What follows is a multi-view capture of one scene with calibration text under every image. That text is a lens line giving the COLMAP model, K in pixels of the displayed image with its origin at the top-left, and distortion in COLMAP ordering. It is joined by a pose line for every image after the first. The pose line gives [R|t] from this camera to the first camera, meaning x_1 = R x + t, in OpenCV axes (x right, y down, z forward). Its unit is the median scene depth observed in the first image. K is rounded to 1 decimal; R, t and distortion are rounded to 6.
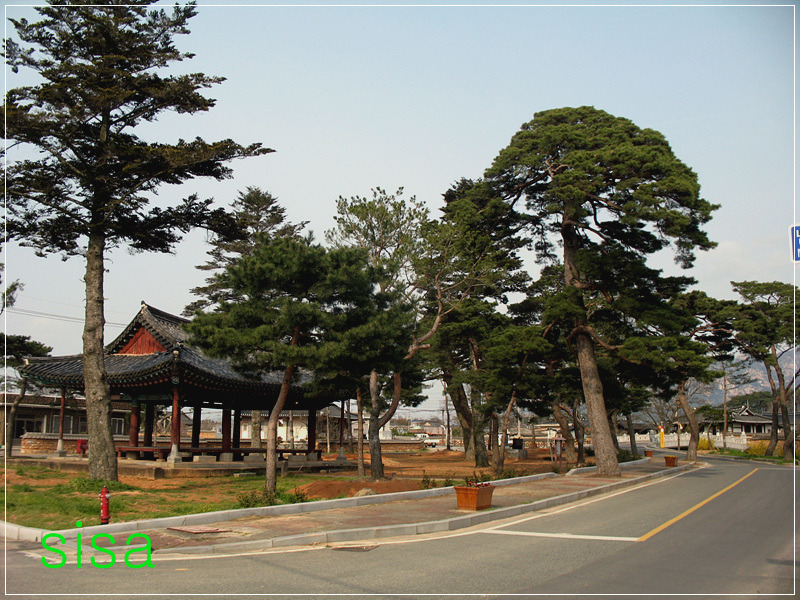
lens RADIAL K [[828.7, 0, 373.5], [0, 828.7, 300.7], [0, 0, 1]] dist [-0.196450, 0.252834]
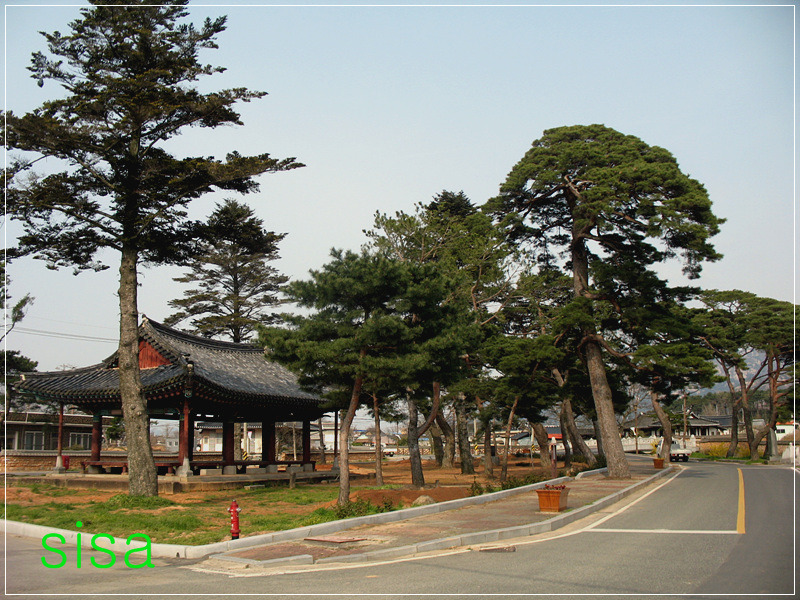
lens RADIAL K [[828.7, 0, 373.5], [0, 828.7, 300.7], [0, 0, 1]] dist [-0.196450, 0.252834]
pose [[0.996572, -0.007765, 0.082370, -0.116285], [0.008760, 0.999893, -0.011718, -0.002929], [-0.082270, 0.012399, 0.996533, -0.015713]]
